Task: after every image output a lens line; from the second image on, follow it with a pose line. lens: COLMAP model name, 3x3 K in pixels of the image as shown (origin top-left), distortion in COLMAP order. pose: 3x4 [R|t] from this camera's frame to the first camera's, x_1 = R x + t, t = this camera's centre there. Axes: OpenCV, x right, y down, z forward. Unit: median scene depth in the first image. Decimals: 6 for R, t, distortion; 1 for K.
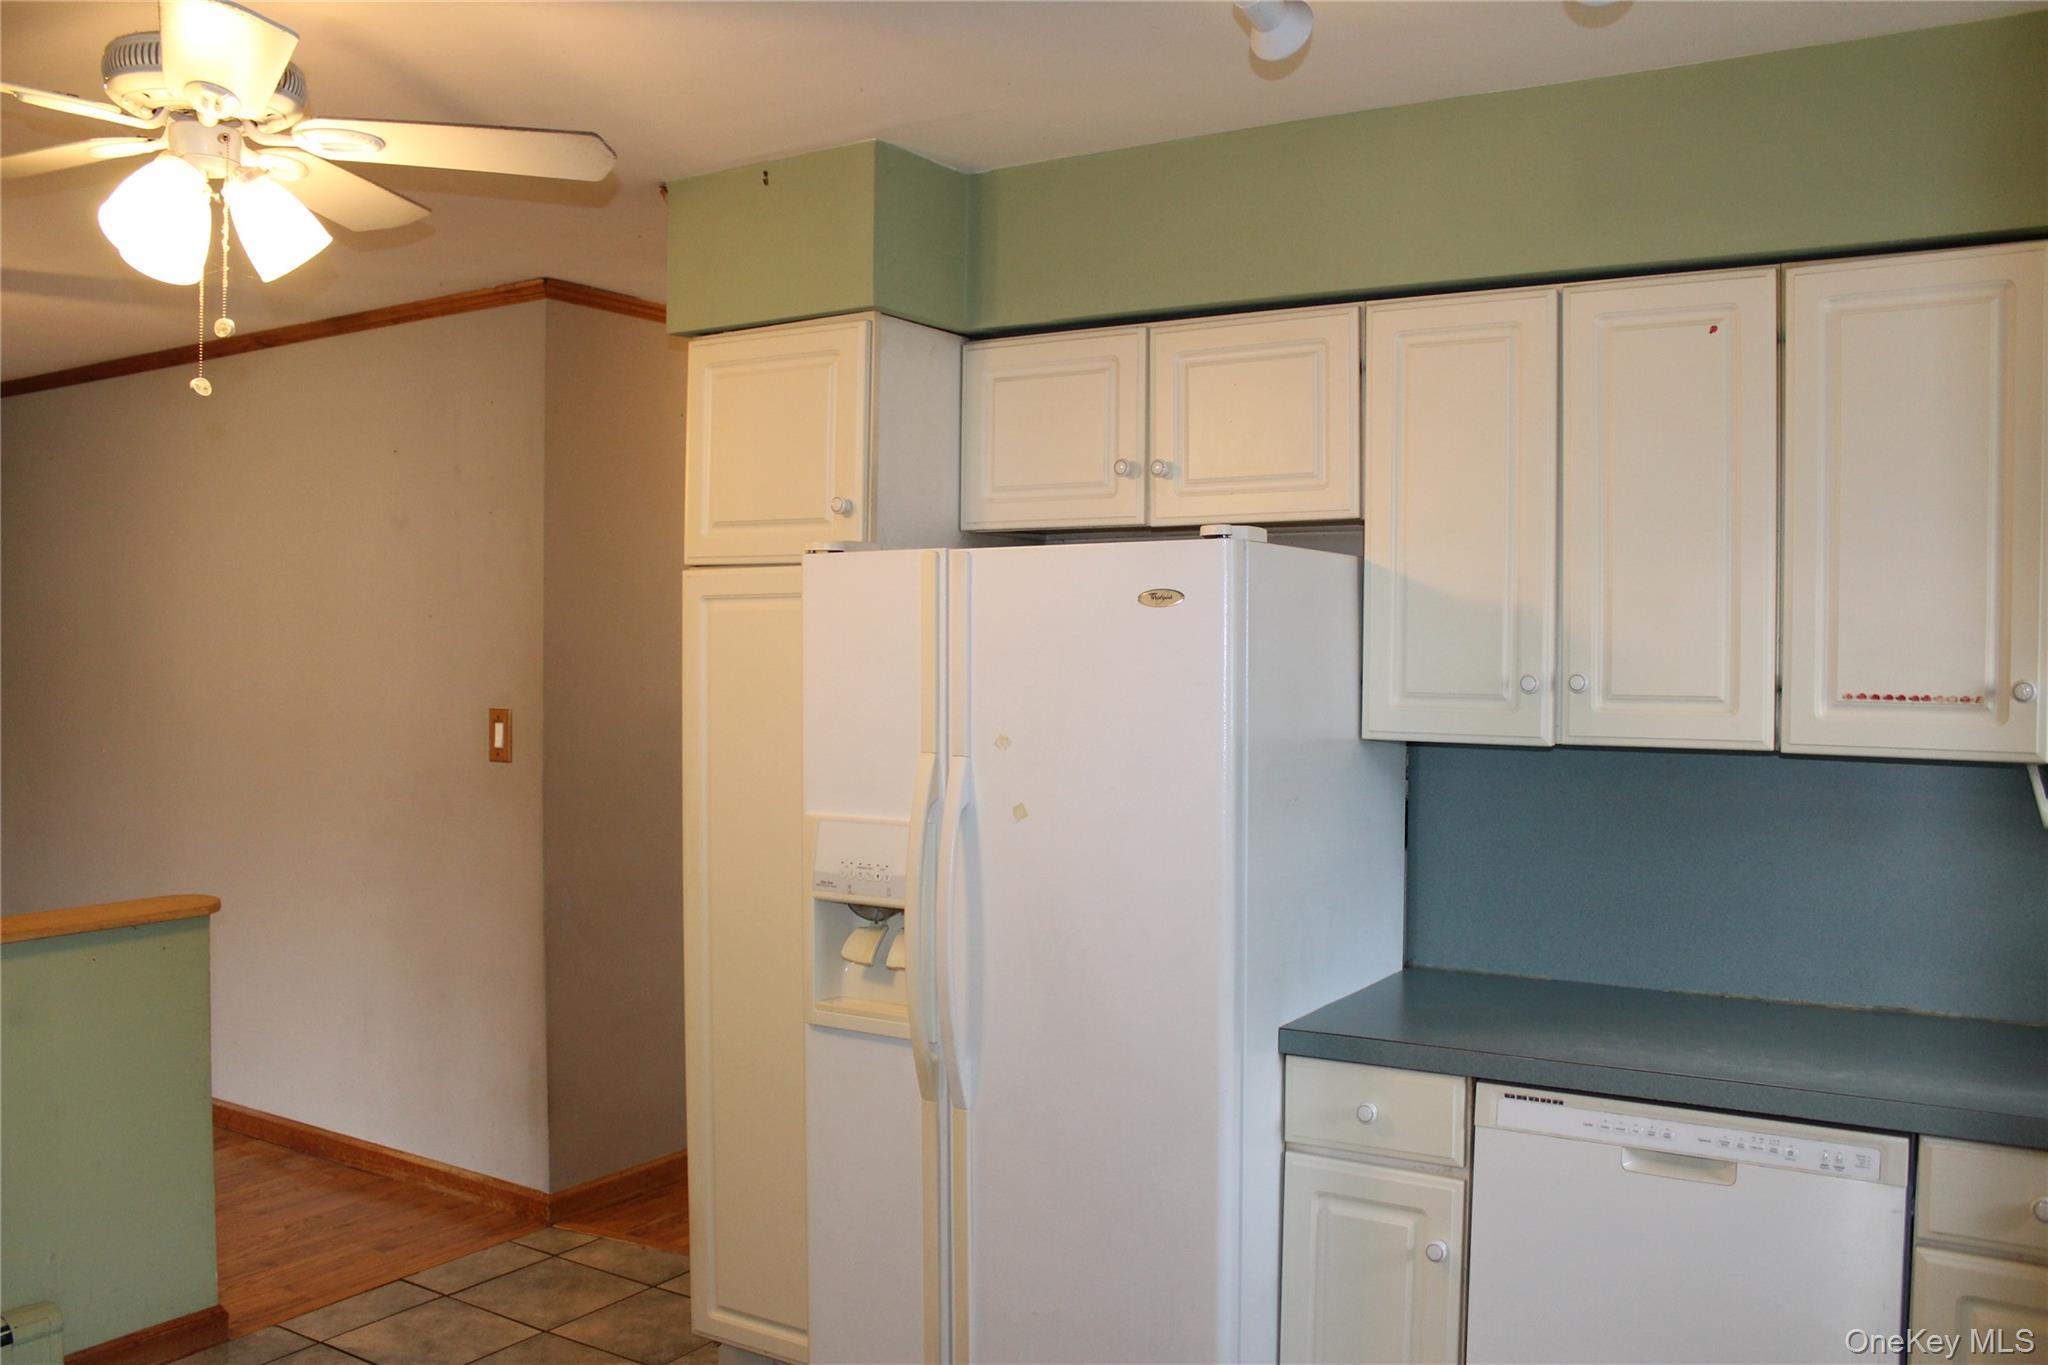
lens RADIAL K [[1704.1, 0, 1013.1], [0, 1704.1, 682.9], [0, 0, 1]] dist [-0.119674, 0.071611]
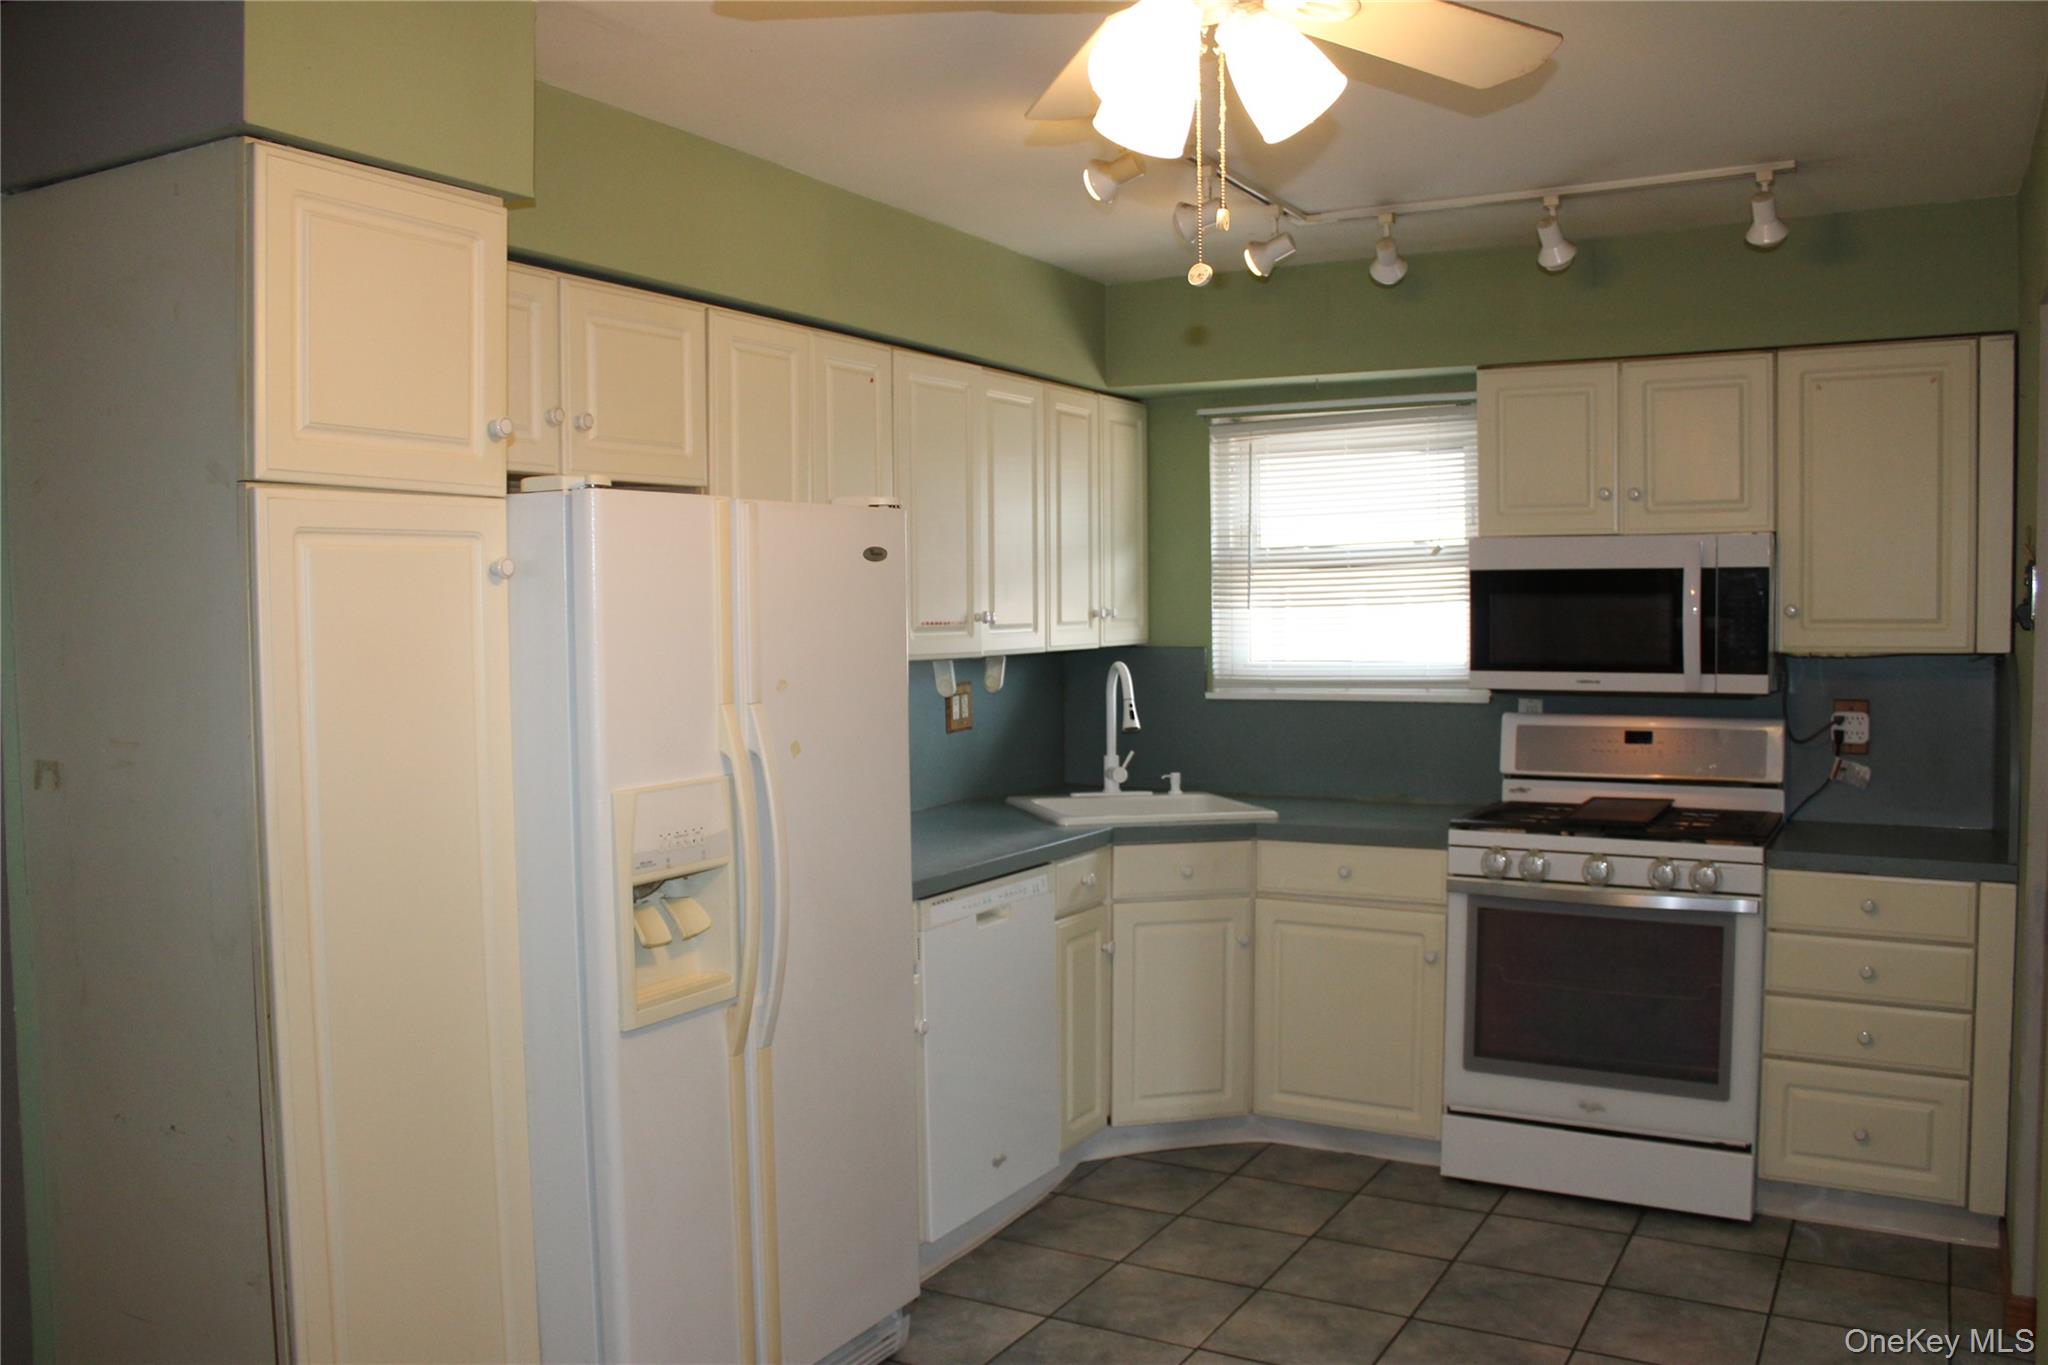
lens RADIAL K [[1704.1, 0, 1020.1], [0, 1704.1, 688.9], [0, 0, 1]] dist [-0.119674, 0.071611]
pose [[-0.039121, -0.057370, 0.997586, -1.128550], [0.029682, 0.997843, 0.058549, -0.021730], [-0.998794, 0.031901, -0.037333, 0.948356]]
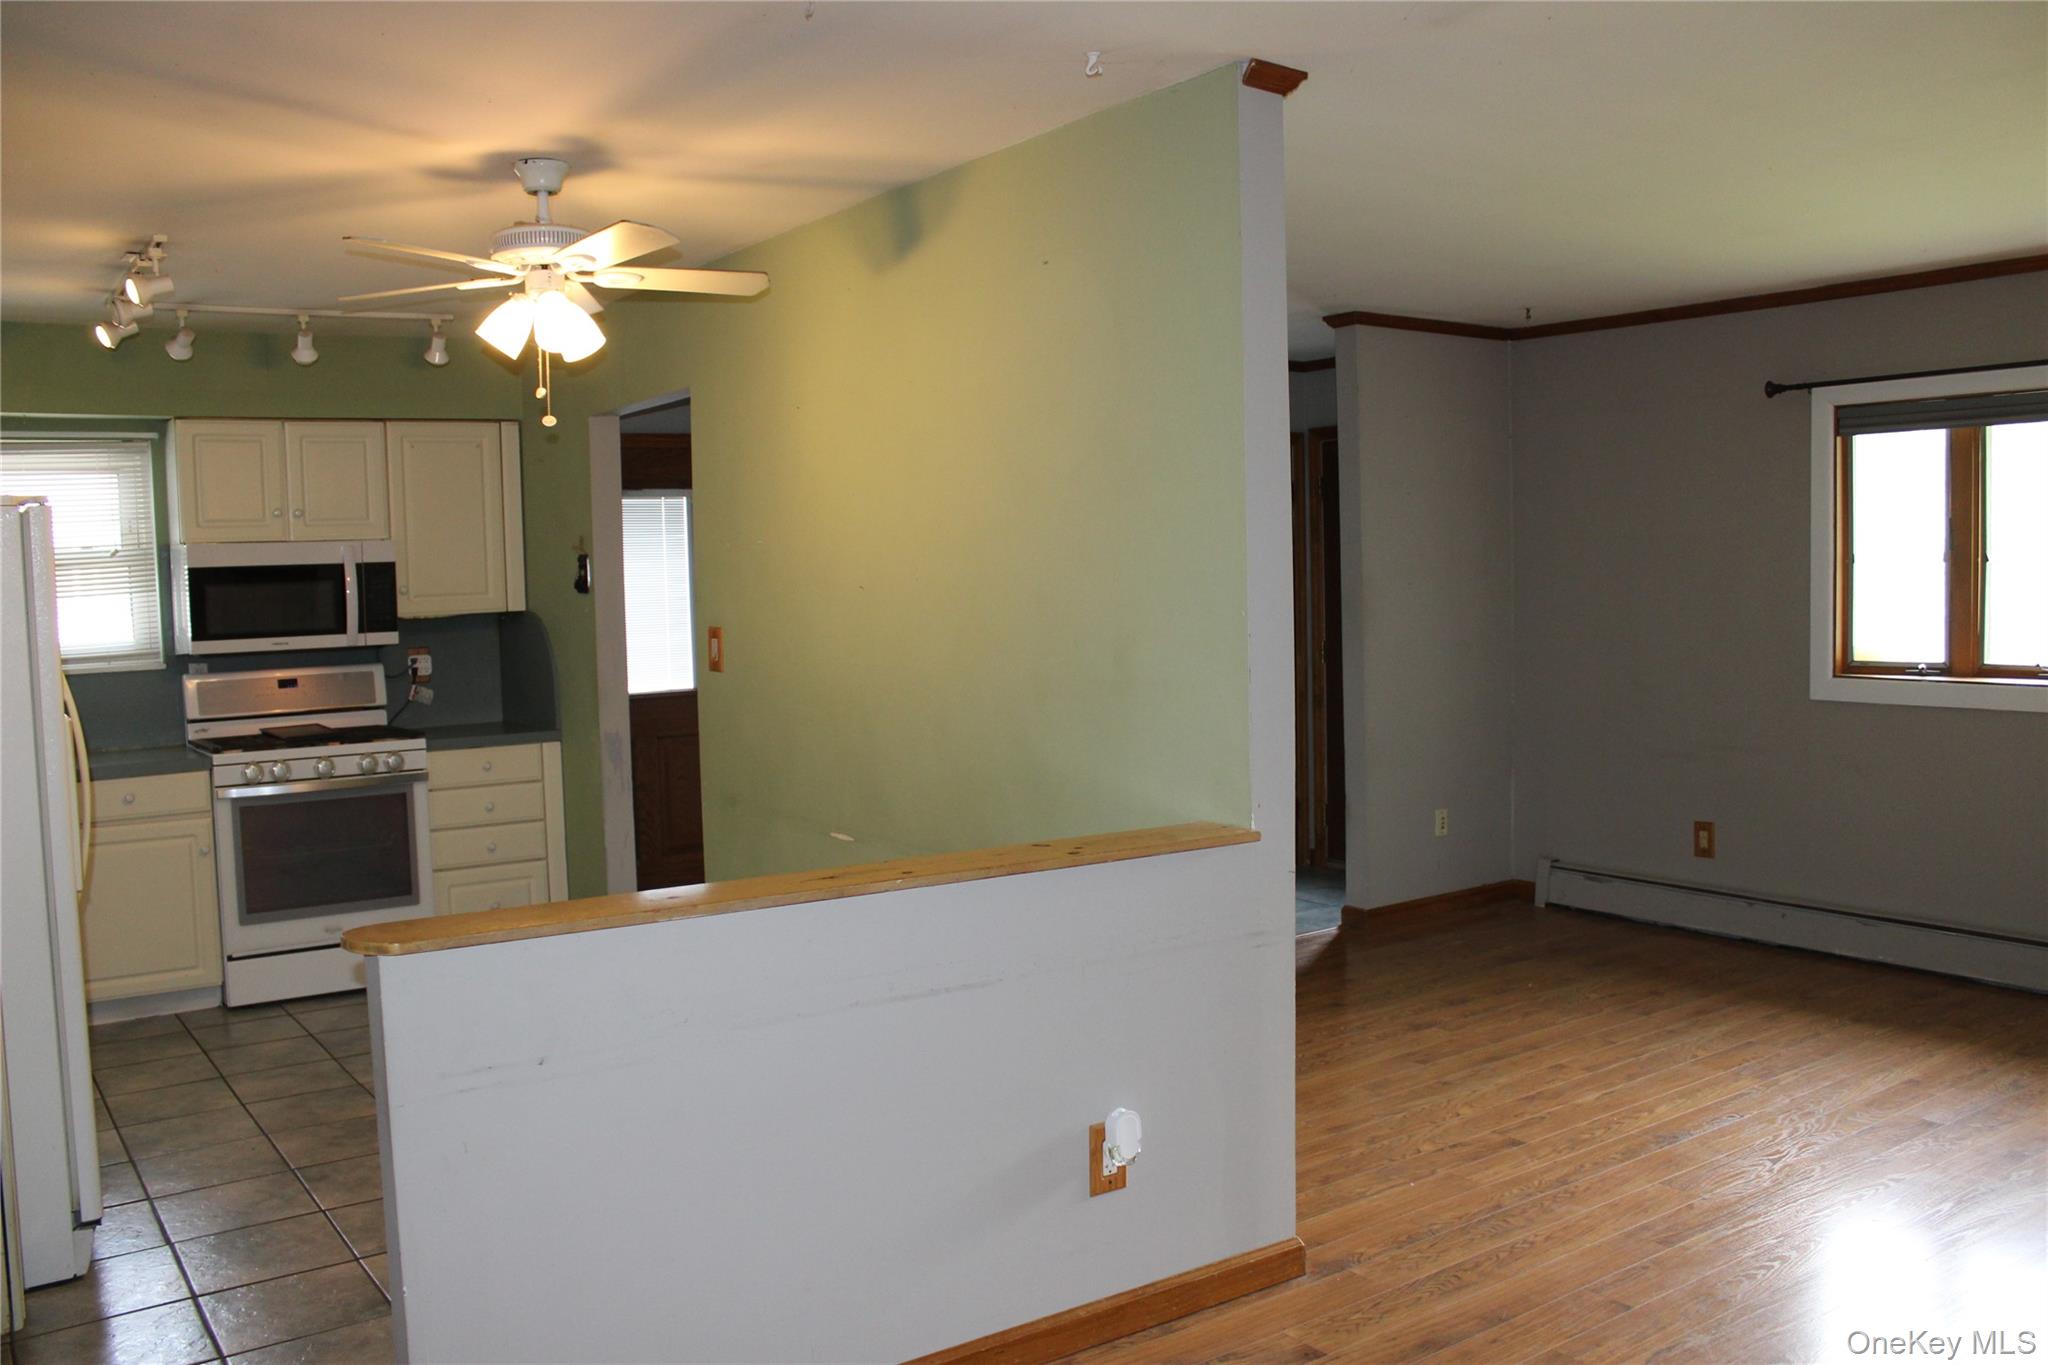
lens RADIAL K [[1704.1, 0, 1017.9], [0, 1704.1, 692.6], [0, 0, 1]] dist [-0.119674, 0.071611]
pose [[-0.916228, -0.010286, 0.400526, -1.398377], [0.030749, 0.994917, 0.095889, -0.040535], [-0.399477, 0.100172, -0.911254, 2.071935]]
